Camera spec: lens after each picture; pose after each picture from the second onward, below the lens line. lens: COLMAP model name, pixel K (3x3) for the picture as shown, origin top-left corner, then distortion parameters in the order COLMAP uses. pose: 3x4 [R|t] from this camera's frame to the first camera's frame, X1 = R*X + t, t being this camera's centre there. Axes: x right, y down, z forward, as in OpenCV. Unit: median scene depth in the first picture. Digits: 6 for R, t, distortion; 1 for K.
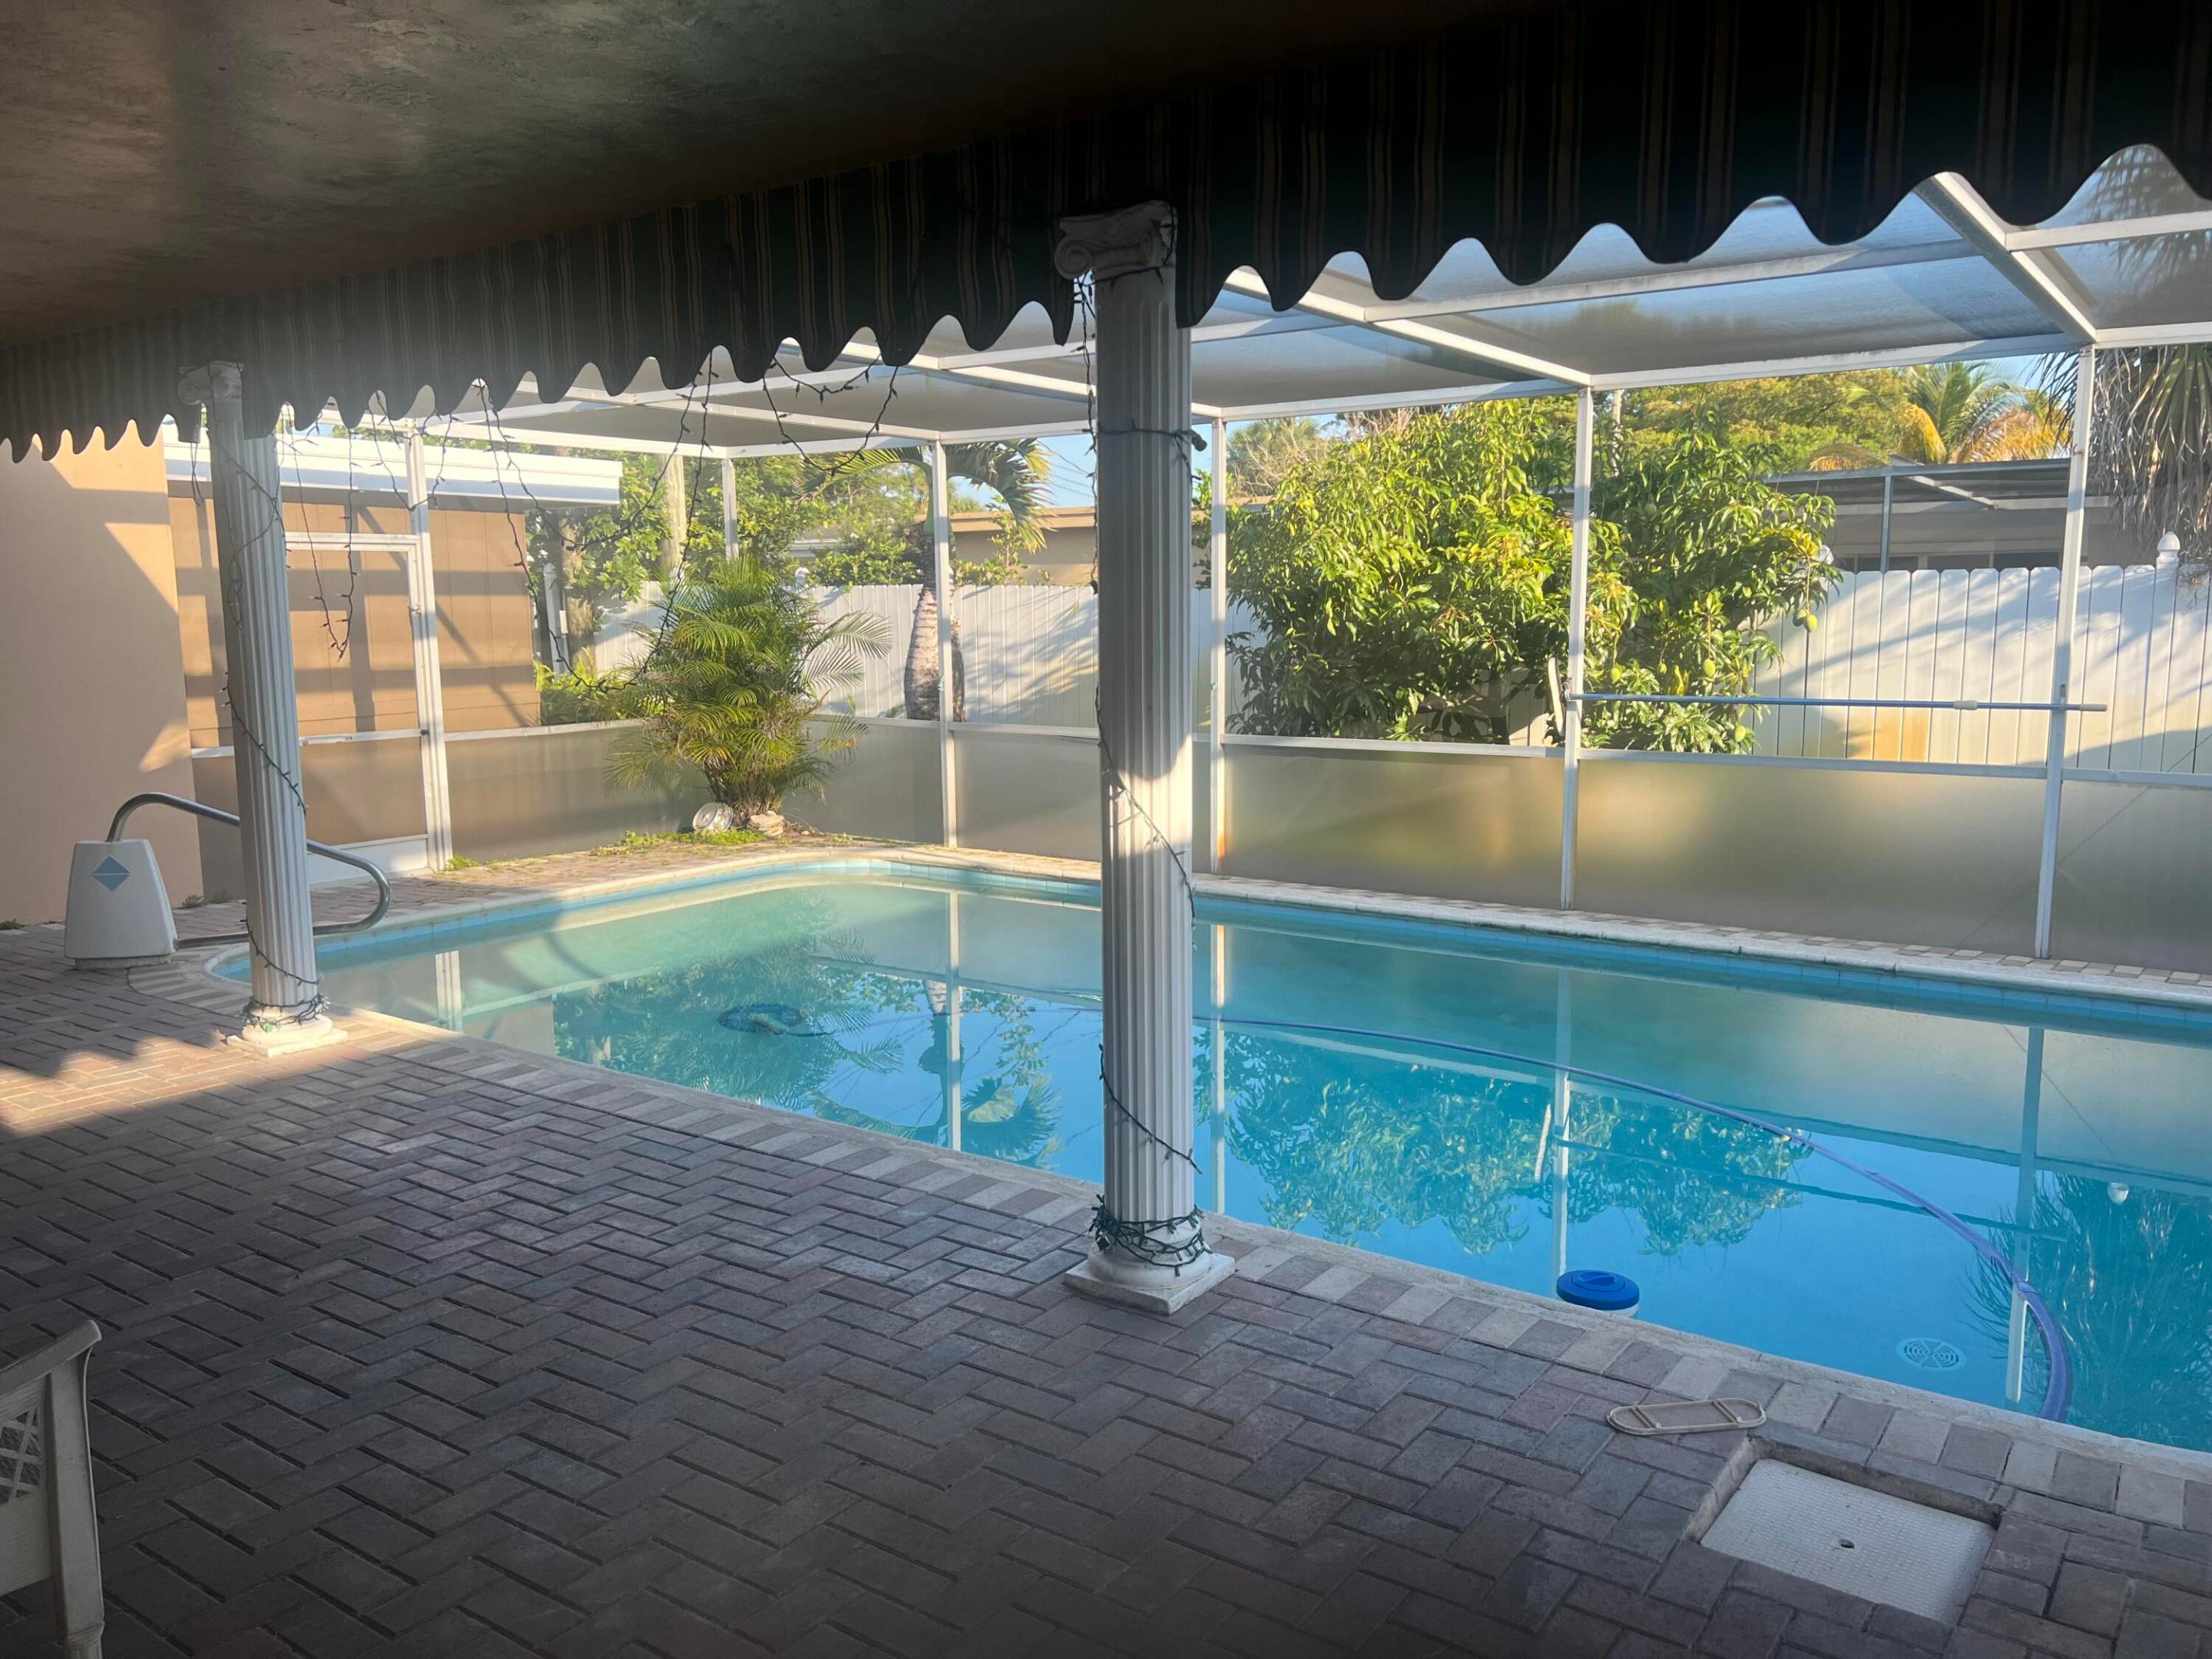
lens RADIAL K [[1658.6, 0, 1106.0], [0, 1658.6, 829.5], [0, 0, 1]] dist [0.012500, -0.002663]
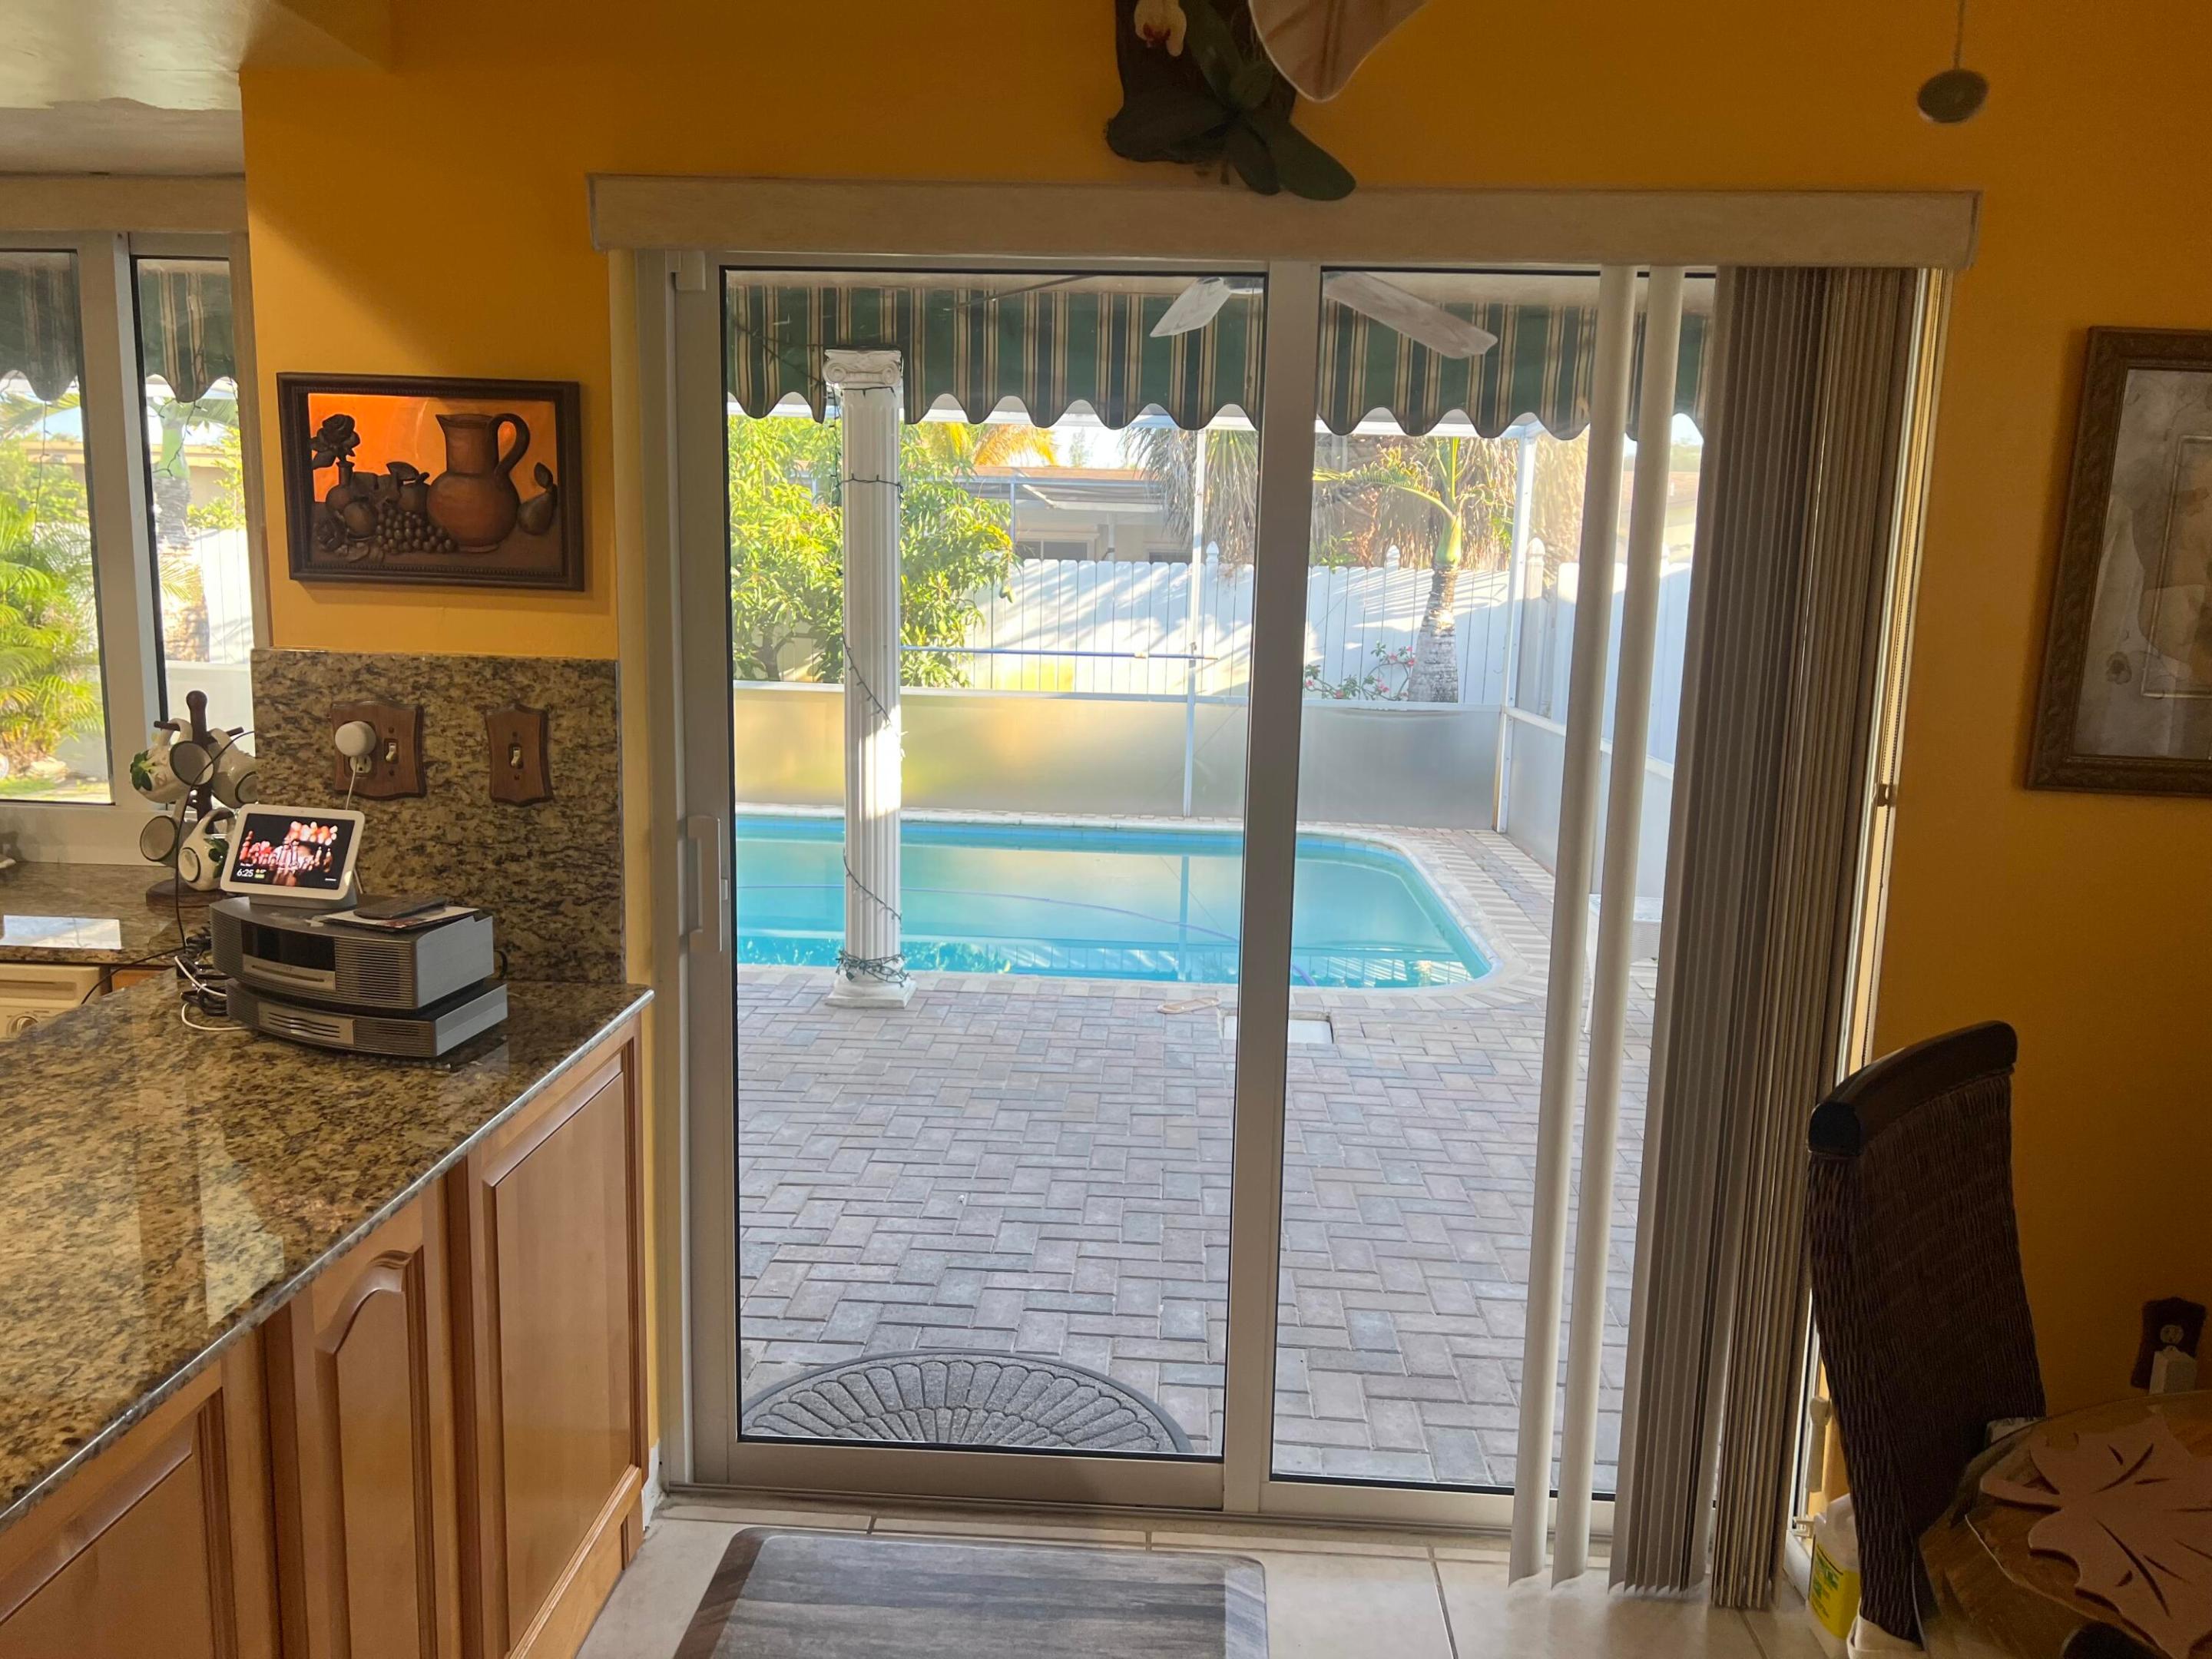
lens RADIAL K [[1658.6, 0, 1106.0], [0, 1658.6, 829.5], [0, 0, 1]] dist [0.012500, -0.002663]
pose [[0.837432, -0.049836, 0.544265, -0.358640], [0.034886, 0.998677, 0.037767, 0.027061], [-0.545427, -0.012640, 0.838063, -0.271685]]
